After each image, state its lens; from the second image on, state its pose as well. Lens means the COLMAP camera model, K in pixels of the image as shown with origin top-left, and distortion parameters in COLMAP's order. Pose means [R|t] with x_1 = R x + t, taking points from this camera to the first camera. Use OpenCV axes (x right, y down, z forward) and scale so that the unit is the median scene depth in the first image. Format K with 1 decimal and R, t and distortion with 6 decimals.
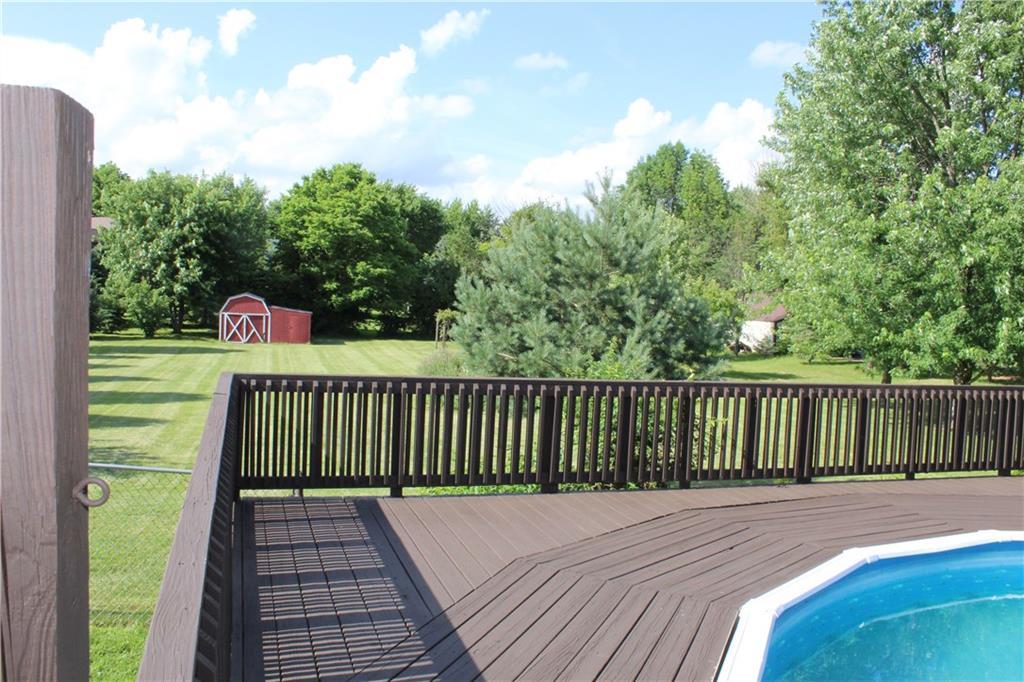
lens RADIAL K [[869.1, 0, 491.9], [0, 869.1, 335.0], [0, 0, 1]] dist [-0.148936, 0.133083]
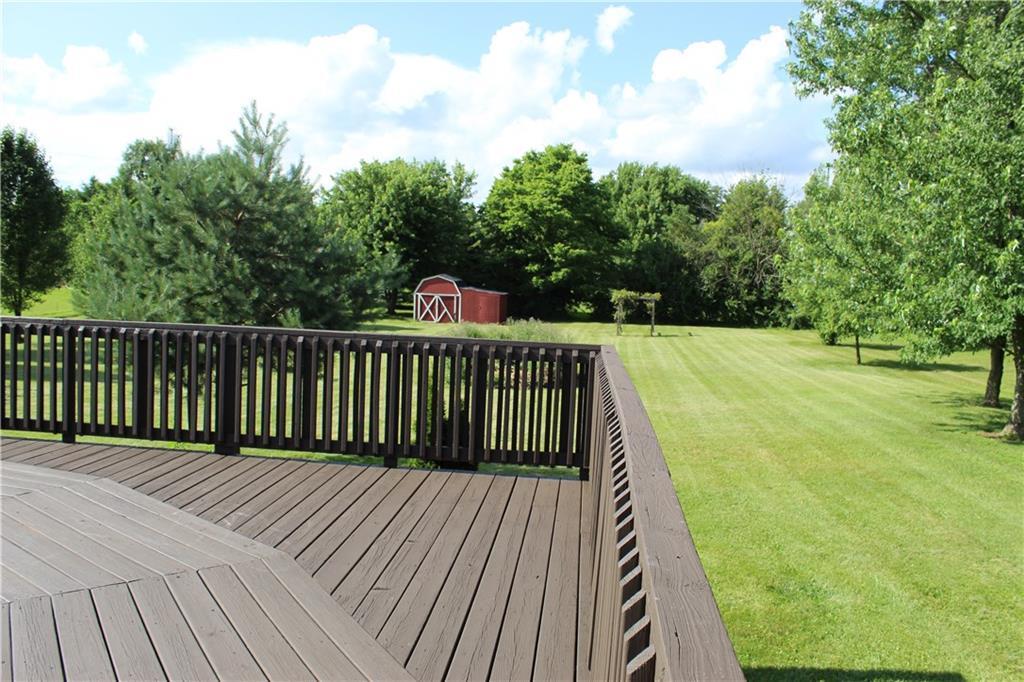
lens RADIAL K [[869.1, 0, 491.9], [0, 869.1, 335.0], [0, 0, 1]] dist [-0.148936, 0.133083]
pose [[0.923824, 0.020662, -0.382259, 0.159209], [-0.016086, 0.999756, 0.015164, 0.006842], [0.382479, -0.007860, 0.923931, 0.053691]]
